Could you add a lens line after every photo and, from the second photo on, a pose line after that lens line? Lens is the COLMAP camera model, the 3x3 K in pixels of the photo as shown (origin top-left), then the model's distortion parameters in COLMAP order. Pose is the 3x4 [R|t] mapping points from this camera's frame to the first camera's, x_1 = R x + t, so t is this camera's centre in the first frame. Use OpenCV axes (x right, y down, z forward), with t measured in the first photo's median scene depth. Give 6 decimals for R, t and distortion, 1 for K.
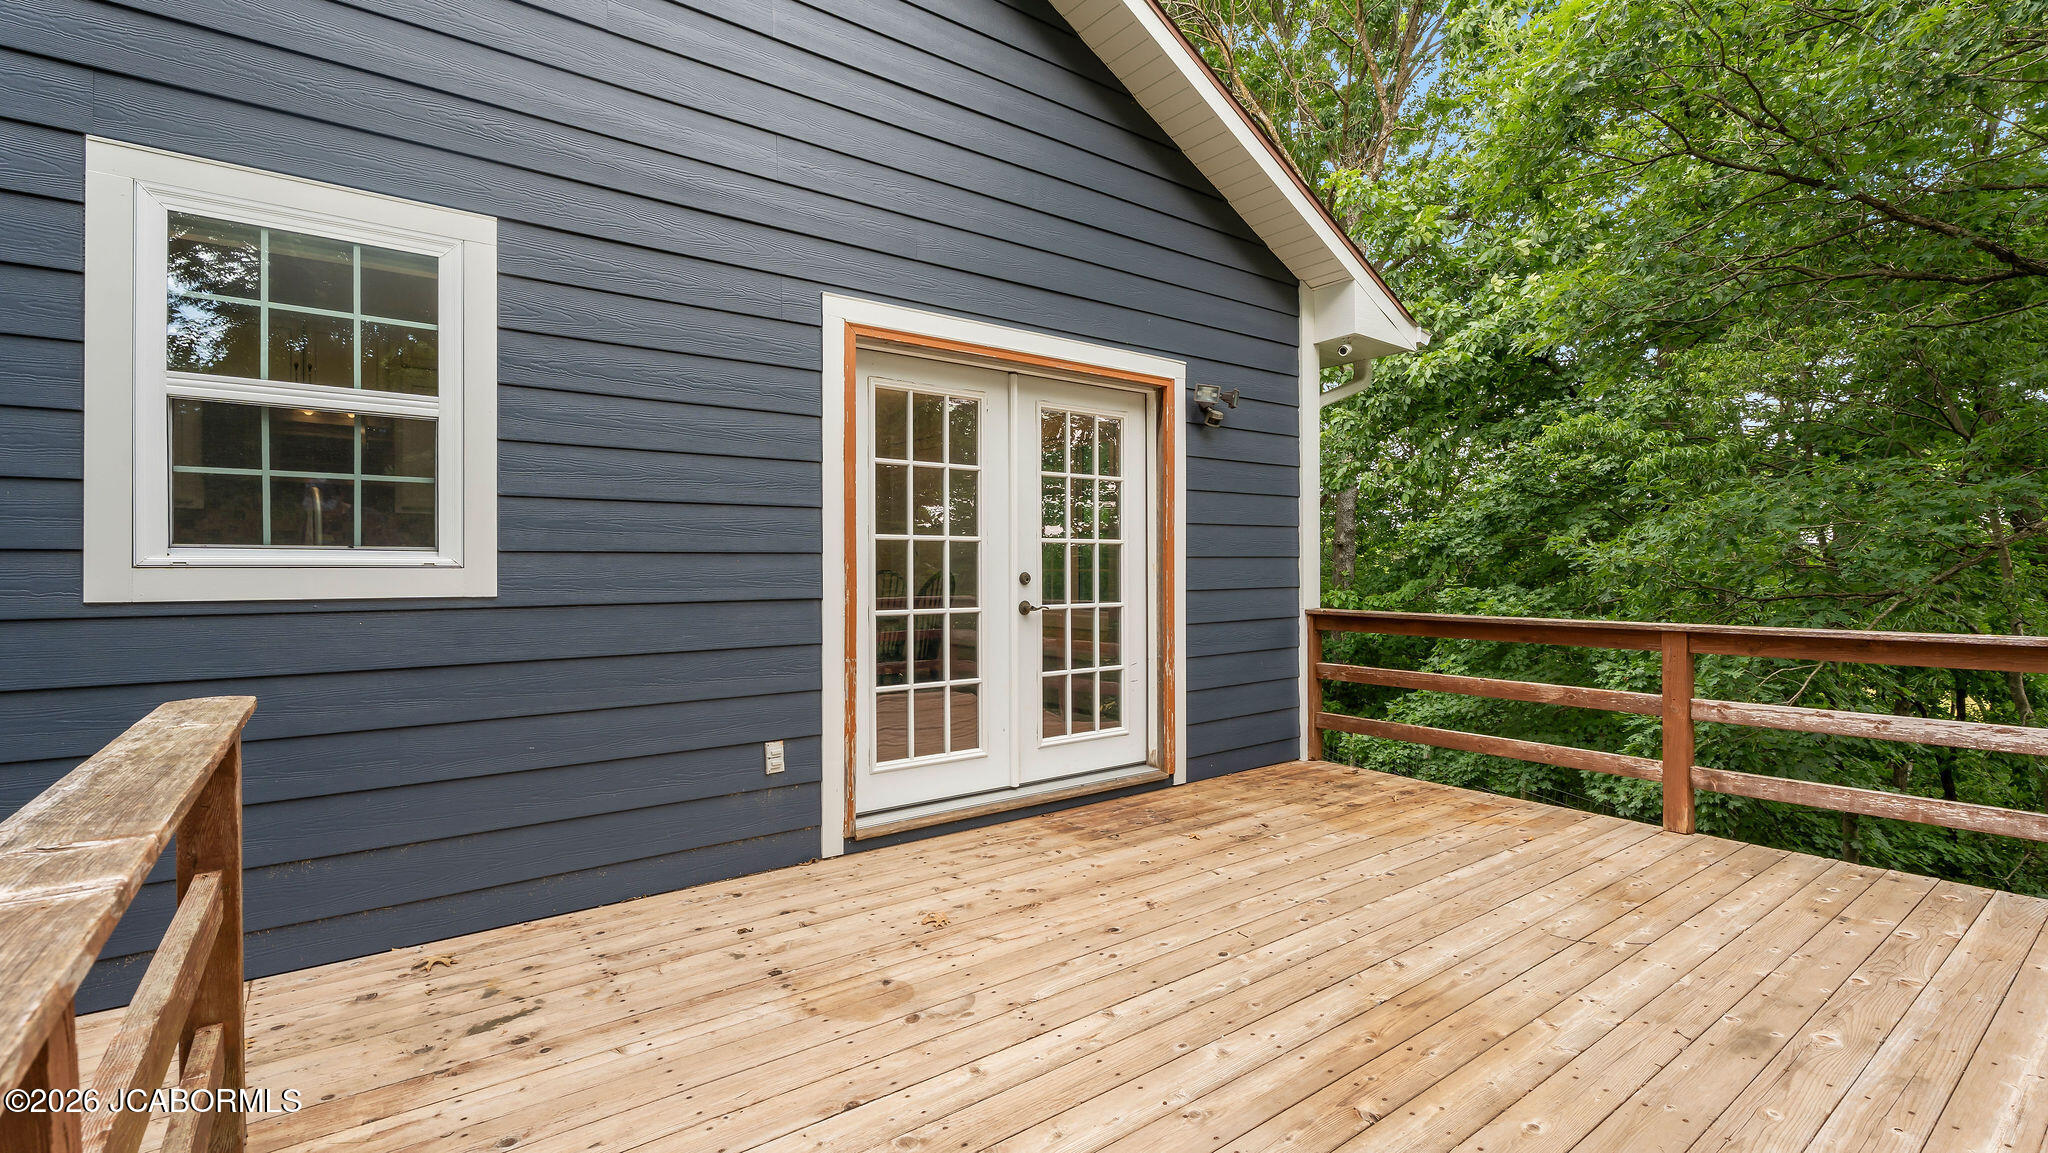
lens RADIAL K [[906.2, 0, 1024.8], [0, 906.2, 570.0], [0, 0, 1]] dist [-0.000856, 0.000641]
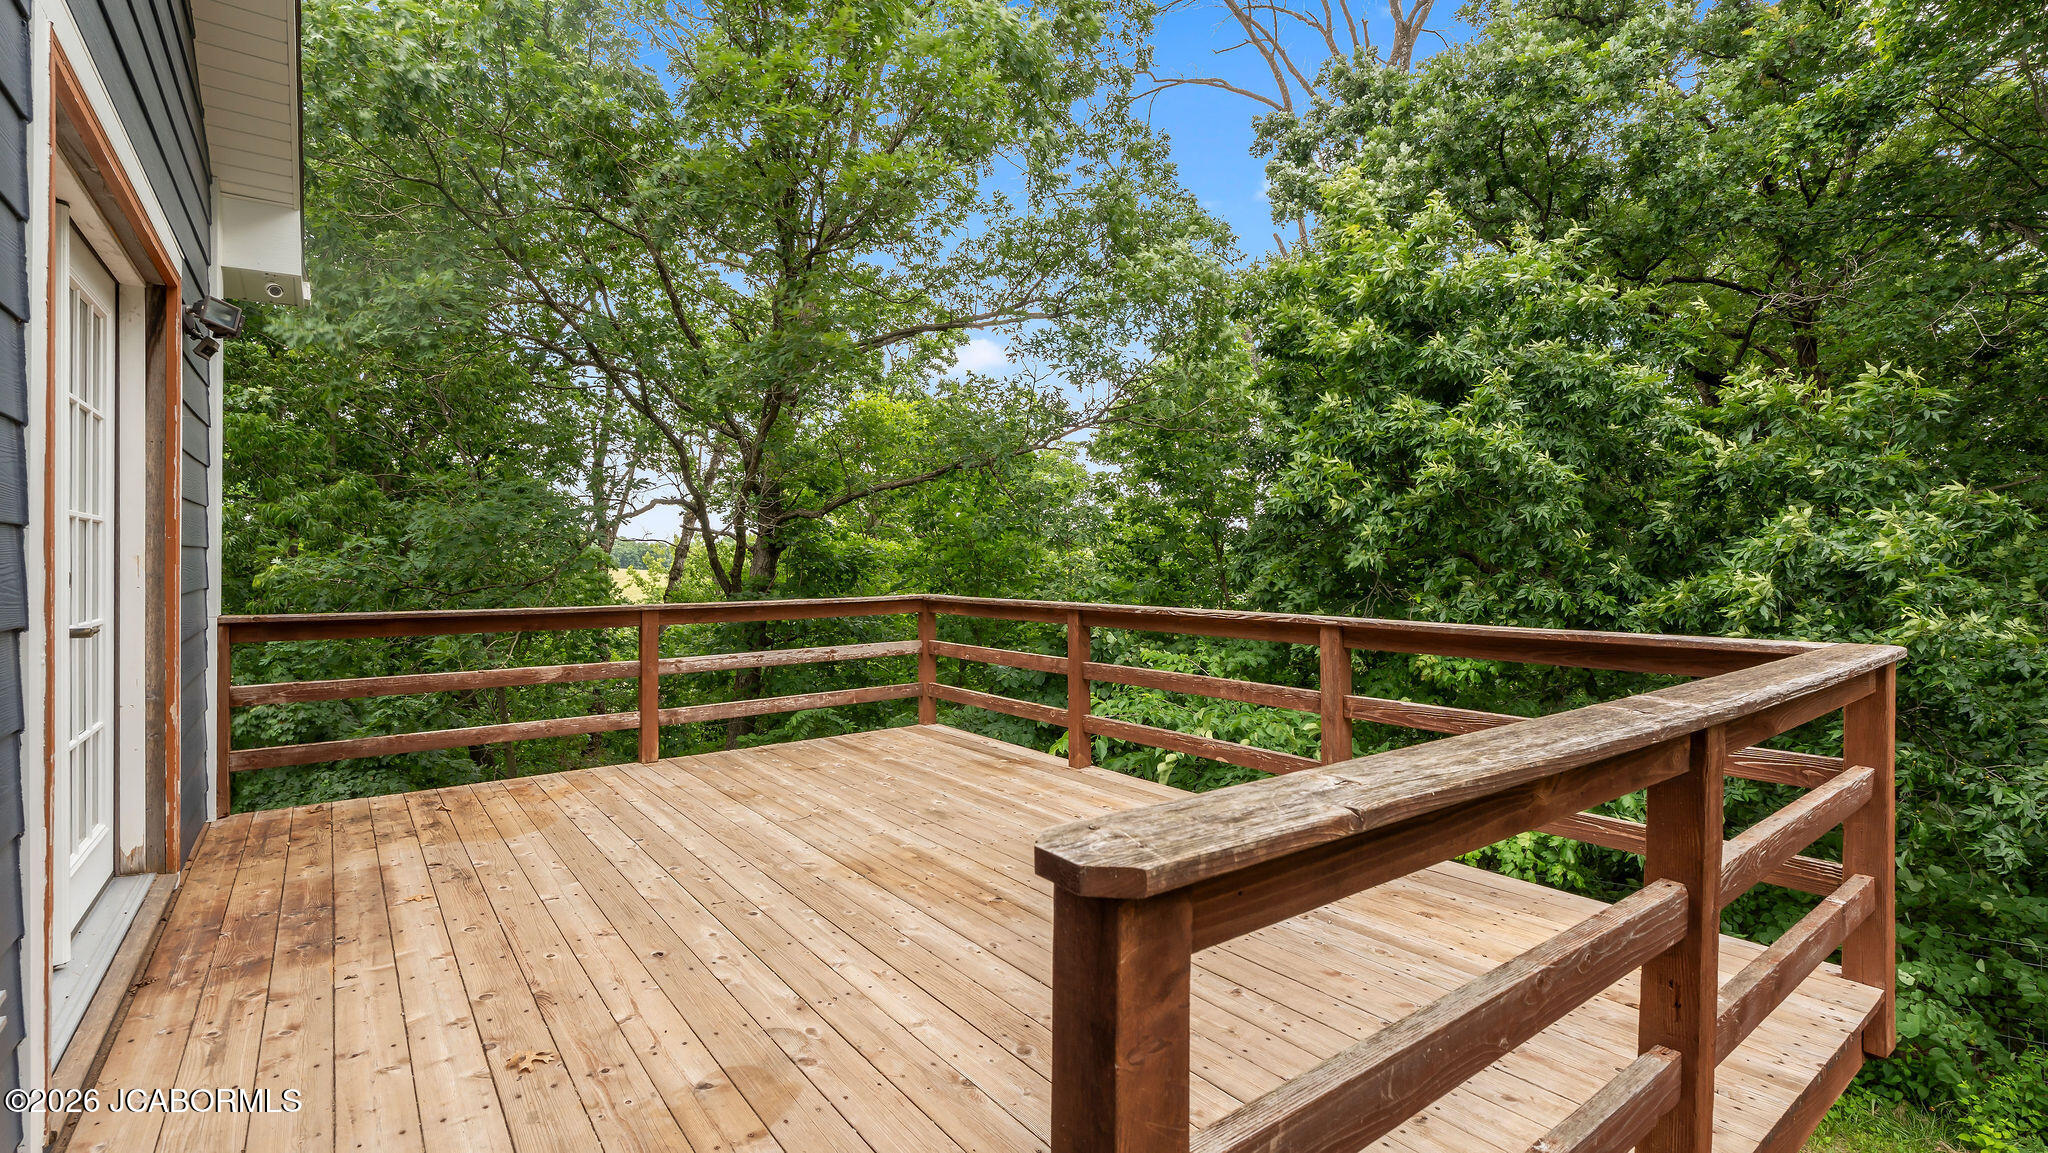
lens RADIAL K [[906.2, 0, 1022.7], [0, 906.2, 568.6], [0, 0, 1]] dist [-0.000856, 0.000641]
pose [[0.002195, -0.005007, 0.999985, -0.693388], [0.005873, 0.999970, 0.004994, 0.006412], [-0.999980, 0.005862, 0.002224, 0.541350]]
